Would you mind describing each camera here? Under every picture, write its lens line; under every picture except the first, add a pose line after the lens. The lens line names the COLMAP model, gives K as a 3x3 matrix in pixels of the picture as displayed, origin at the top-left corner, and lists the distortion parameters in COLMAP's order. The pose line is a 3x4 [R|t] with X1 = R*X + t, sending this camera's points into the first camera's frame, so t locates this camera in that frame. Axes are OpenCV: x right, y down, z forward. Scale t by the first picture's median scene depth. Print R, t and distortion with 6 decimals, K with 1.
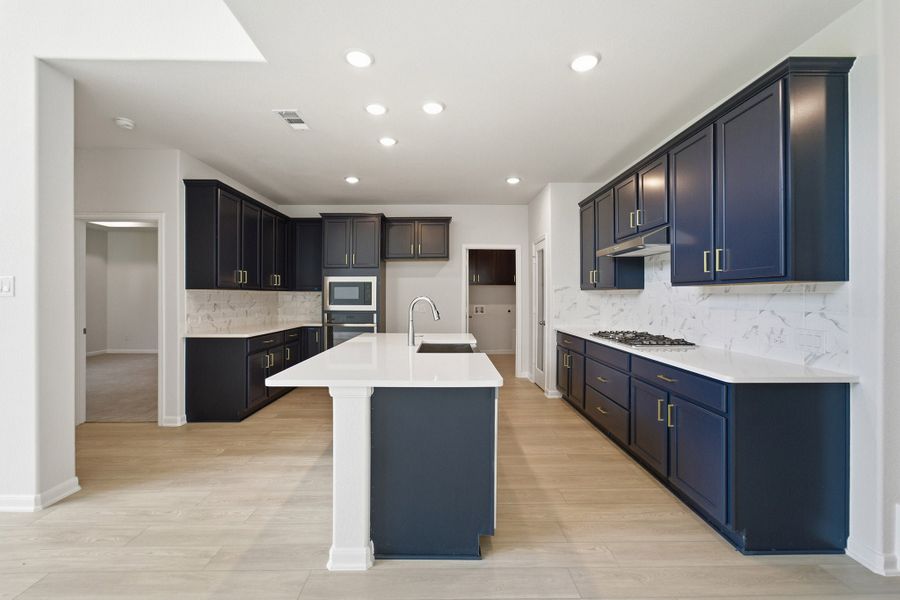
lens RADIAL K [[375.7, 0, 449.1], [0, 375.7, 297.4], [0, 0, 1]] dist [0.005285, 0.003569]
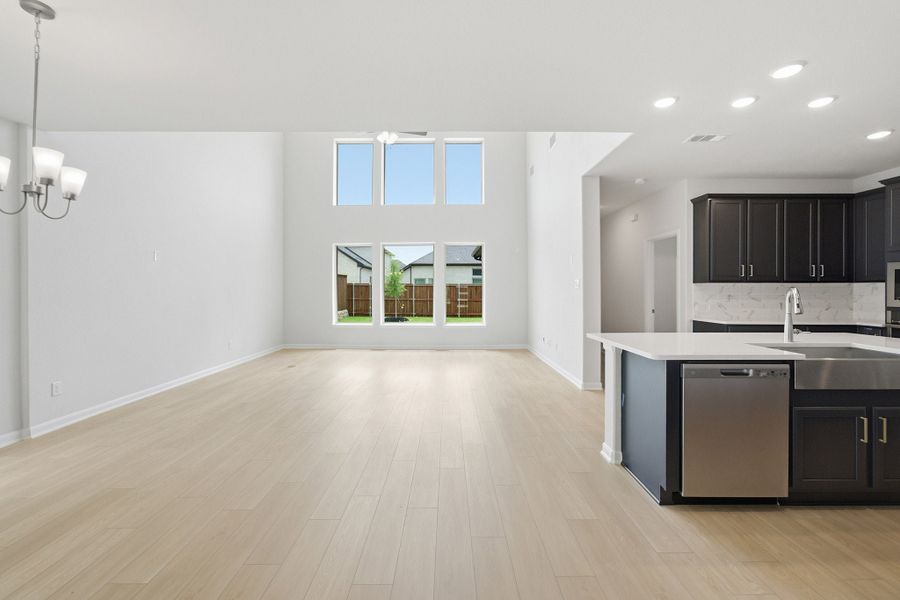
lens RADIAL K [[375.7, 0, 451.1], [0, 375.7, 290.4], [0, 0, 1]] dist [0.005285, 0.003569]
pose [[0.005985, 0.000253, -0.999982, 0.597277], [-0.003521, 0.999994, 0.000232, 0.006025], [0.999976, 0.003519, 0.005986, 0.153248]]
